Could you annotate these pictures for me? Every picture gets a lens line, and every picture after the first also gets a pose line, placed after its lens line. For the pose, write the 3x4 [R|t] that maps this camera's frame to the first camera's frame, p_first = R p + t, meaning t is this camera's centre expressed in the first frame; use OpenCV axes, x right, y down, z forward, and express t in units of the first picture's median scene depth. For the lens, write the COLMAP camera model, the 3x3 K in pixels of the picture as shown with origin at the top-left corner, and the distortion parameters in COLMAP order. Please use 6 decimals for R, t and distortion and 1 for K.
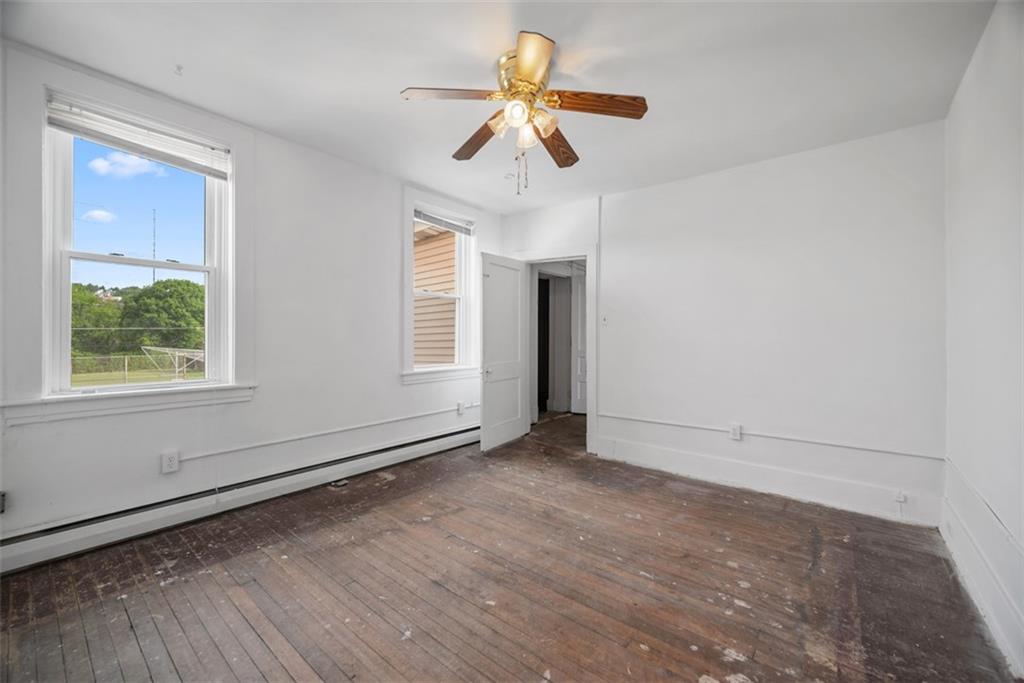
lens RADIAL K [[399.6, 0, 513.1], [0, 399.6, 339.0], [0, 0, 1]] dist [0.000238, -0.000136]
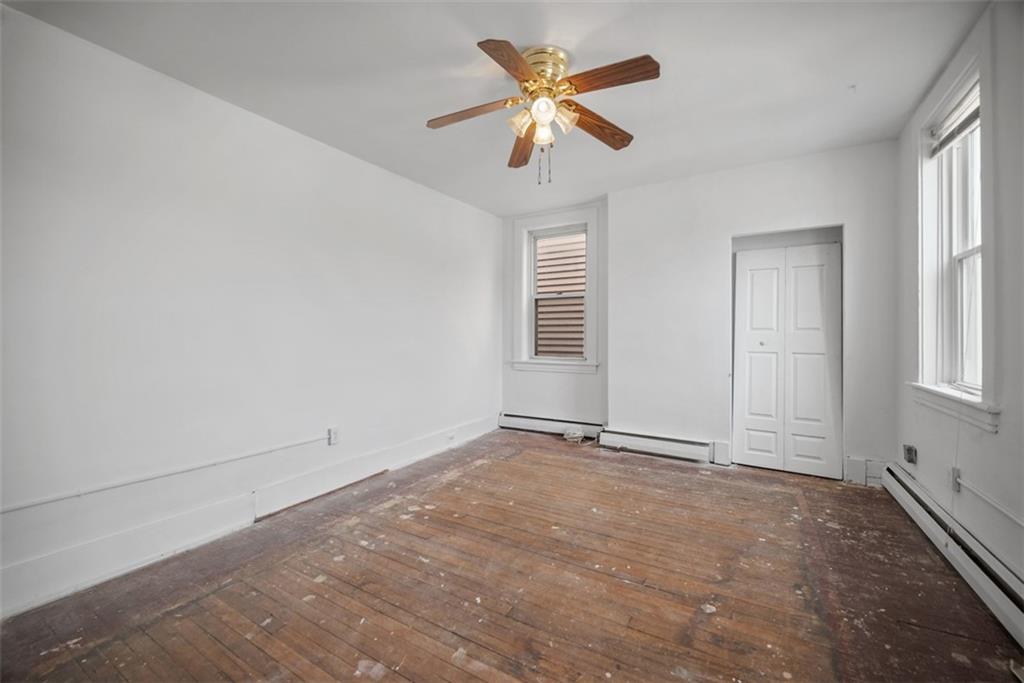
lens RADIAL K [[399.6, 0, 513.1], [0, 399.6, 339.0], [0, 0, 1]] dist [0.000238, -0.000136]
pose [[-0.989232, -0.000059, -0.146353, 0.244025], [-0.001187, 0.999970, 0.007622, 0.002620], [0.146348, 0.007714, -0.989203, 1.975979]]
